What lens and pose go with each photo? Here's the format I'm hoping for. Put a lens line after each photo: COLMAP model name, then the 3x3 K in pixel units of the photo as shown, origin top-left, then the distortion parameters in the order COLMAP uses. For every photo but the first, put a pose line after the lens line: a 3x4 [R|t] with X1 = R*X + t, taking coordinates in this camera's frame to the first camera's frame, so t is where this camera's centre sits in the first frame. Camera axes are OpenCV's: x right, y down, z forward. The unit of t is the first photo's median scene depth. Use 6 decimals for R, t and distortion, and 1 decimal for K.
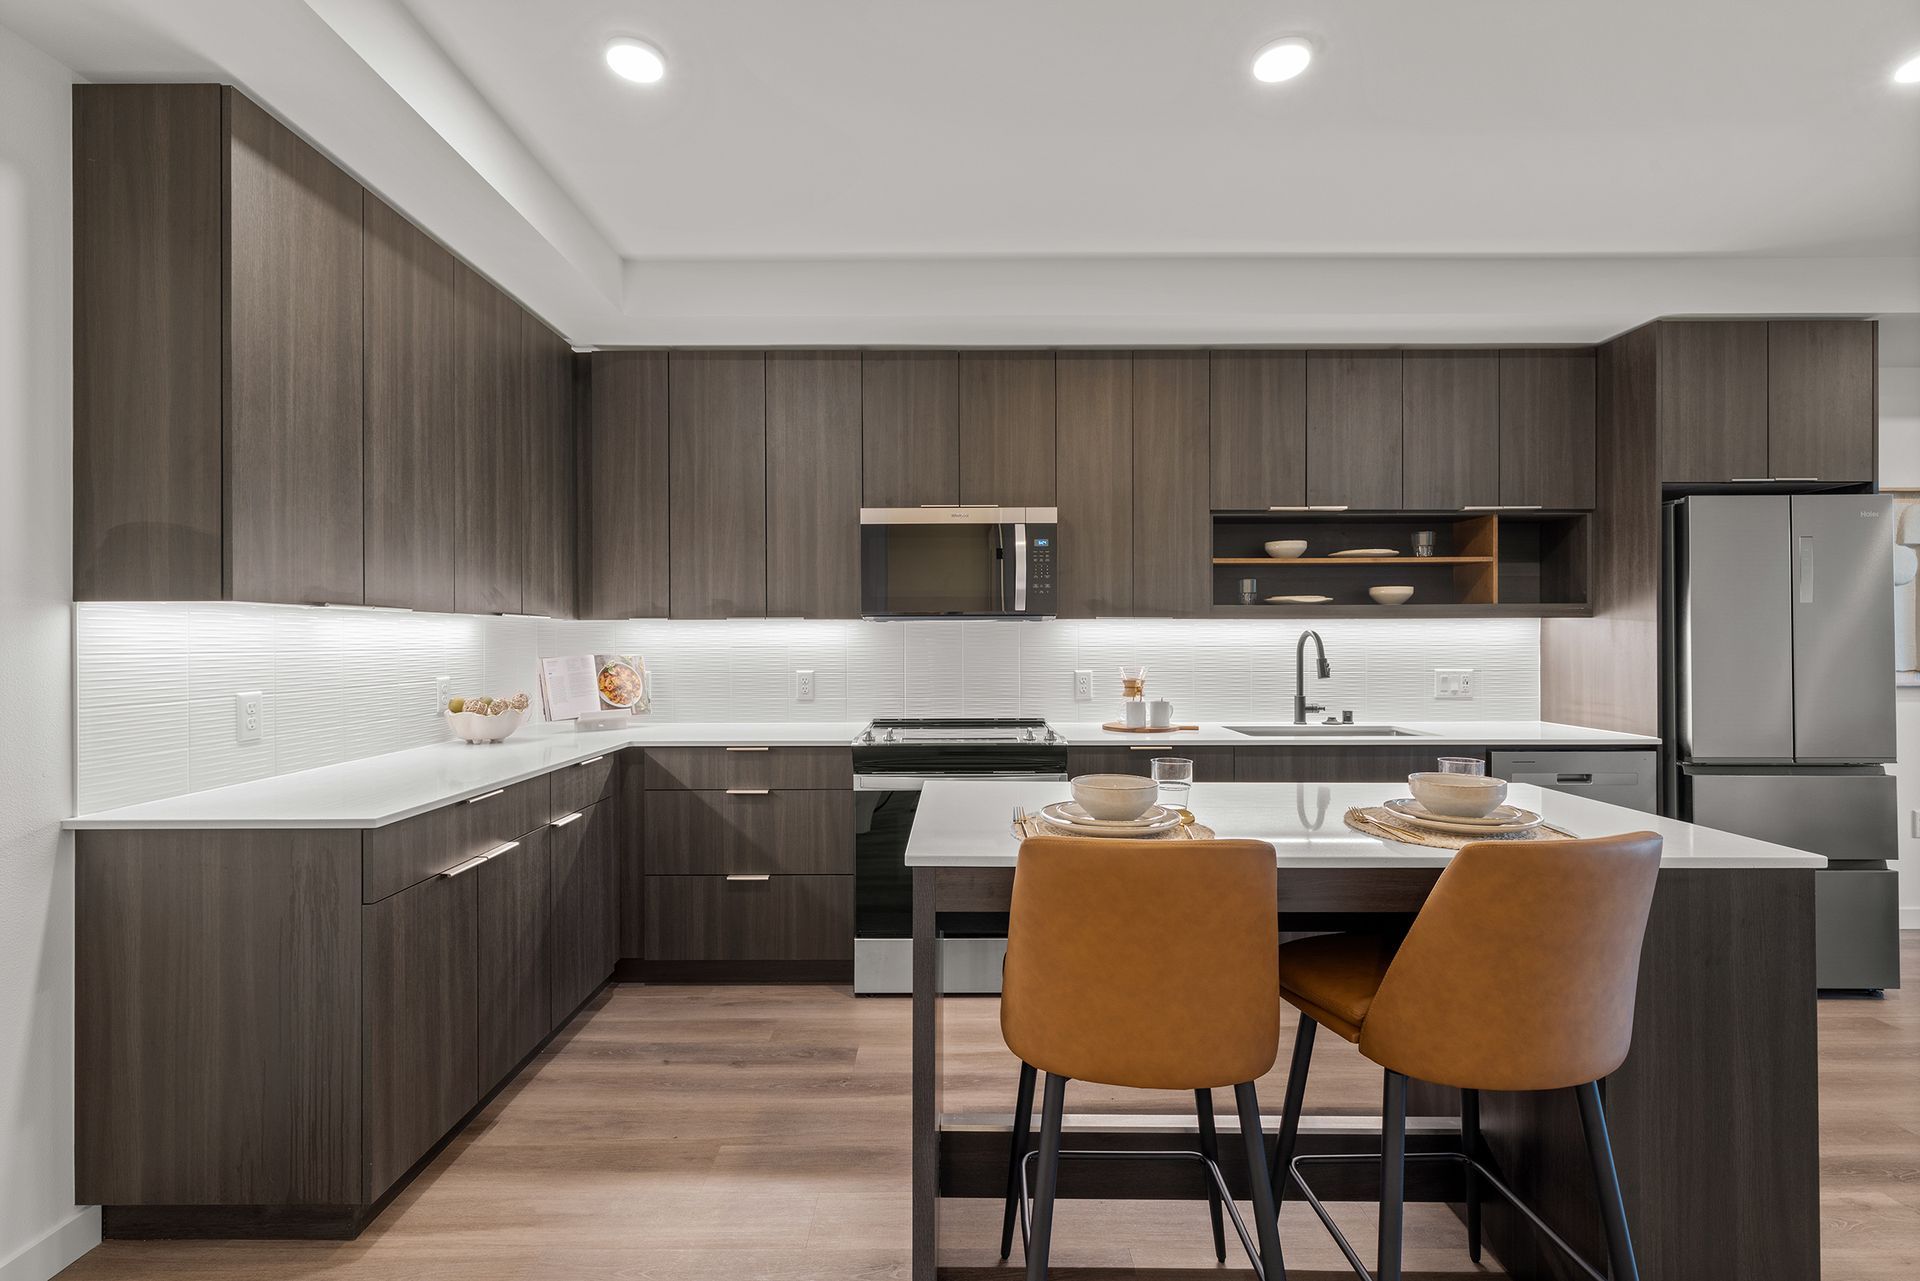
lens RADIAL K [[859.2, 0, 950.6], [0, 859.2, 646.7], [0, 0, 1]] dist [0.009152, -0.000525]
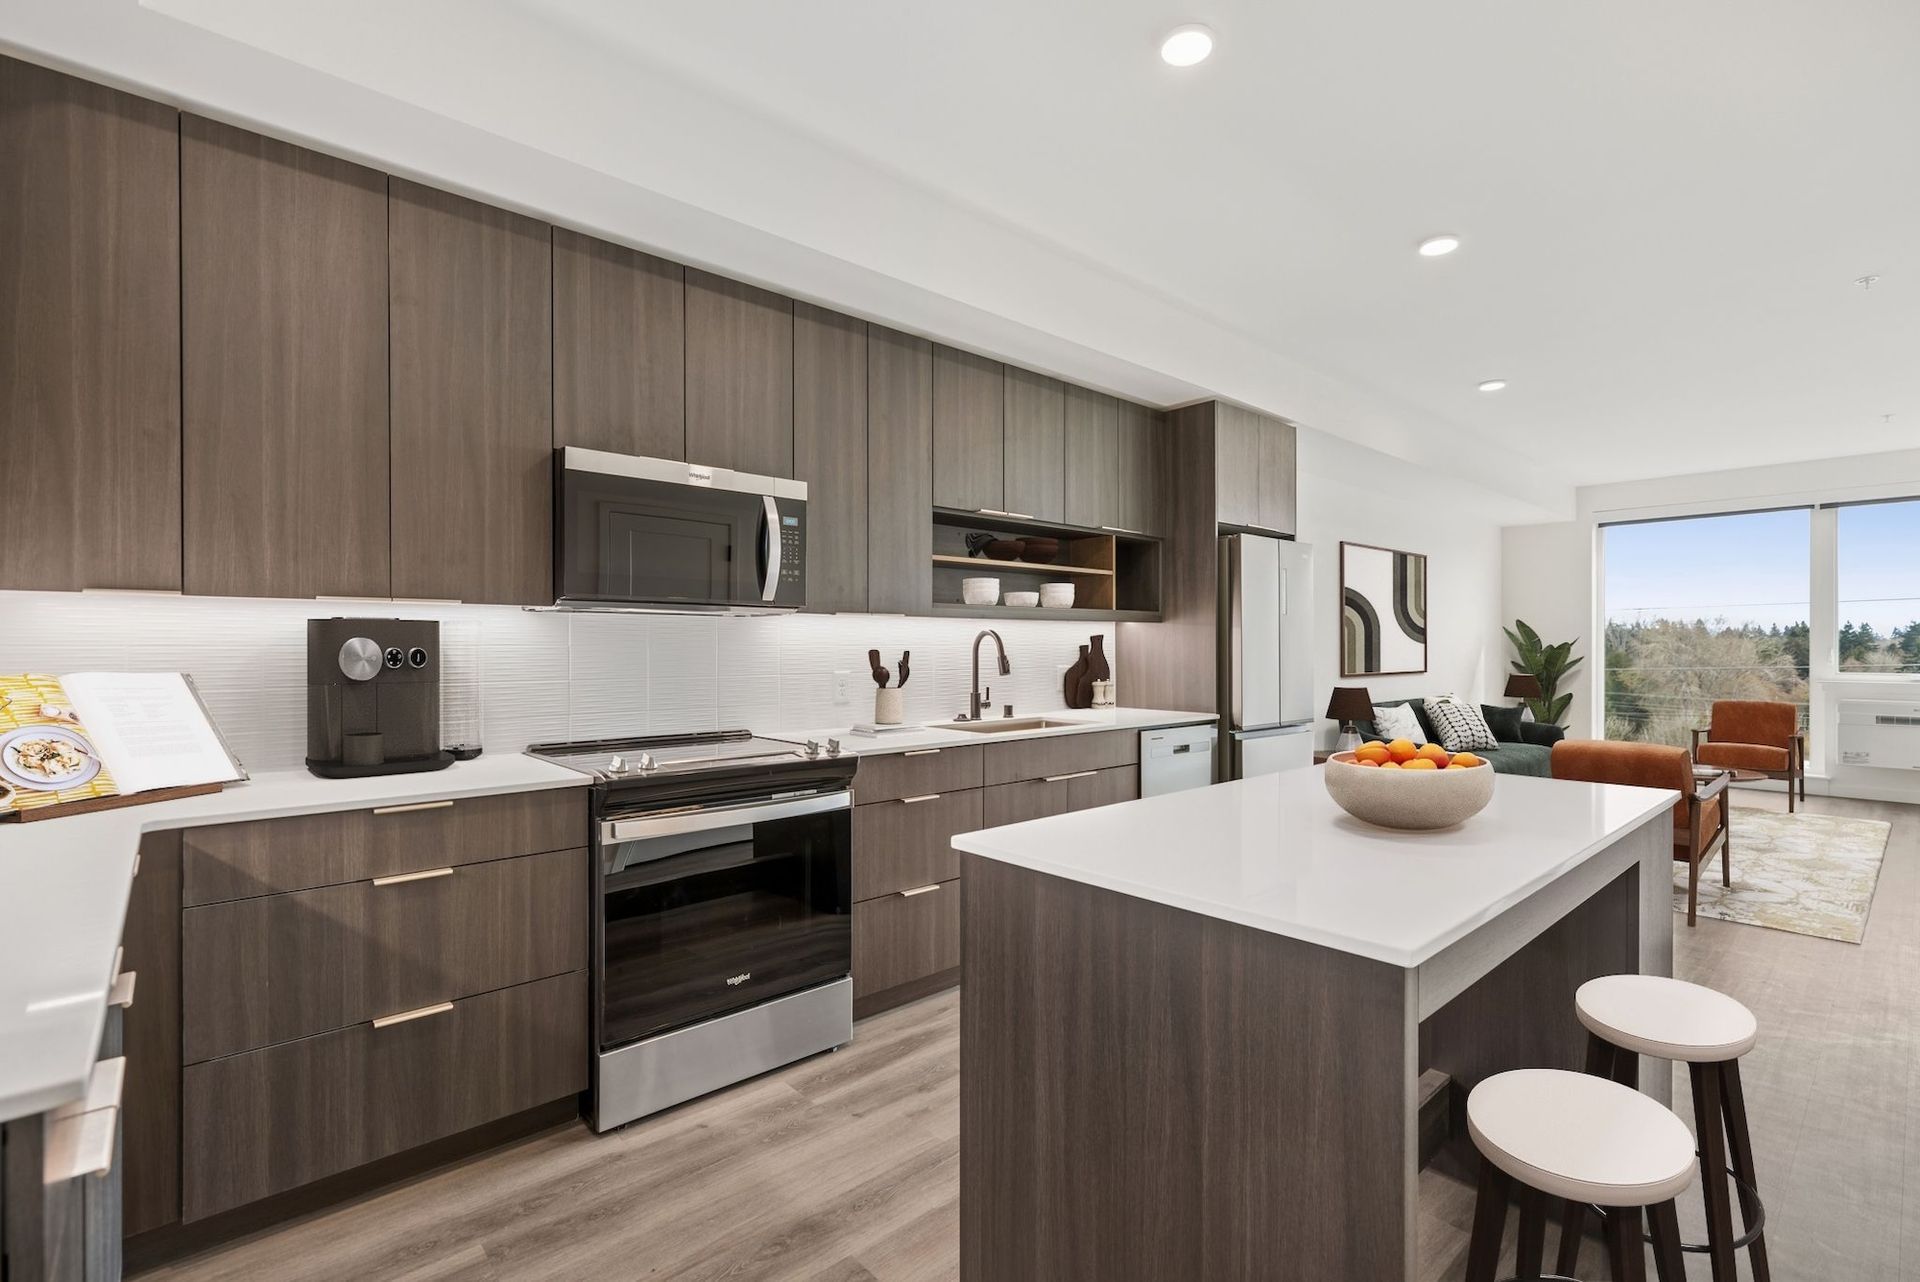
lens RADIAL K [[859.2, 0, 947.7], [0, 859.2, 652.5], [0, 0, 1]] dist [0.009152, -0.000525]
pose [[0.743228, -0.002568, 0.669034, -0.344580], [0.004792, 0.999987, -0.001485, 0.010163], [-0.669021, 0.004309, 0.743231, 0.264720]]
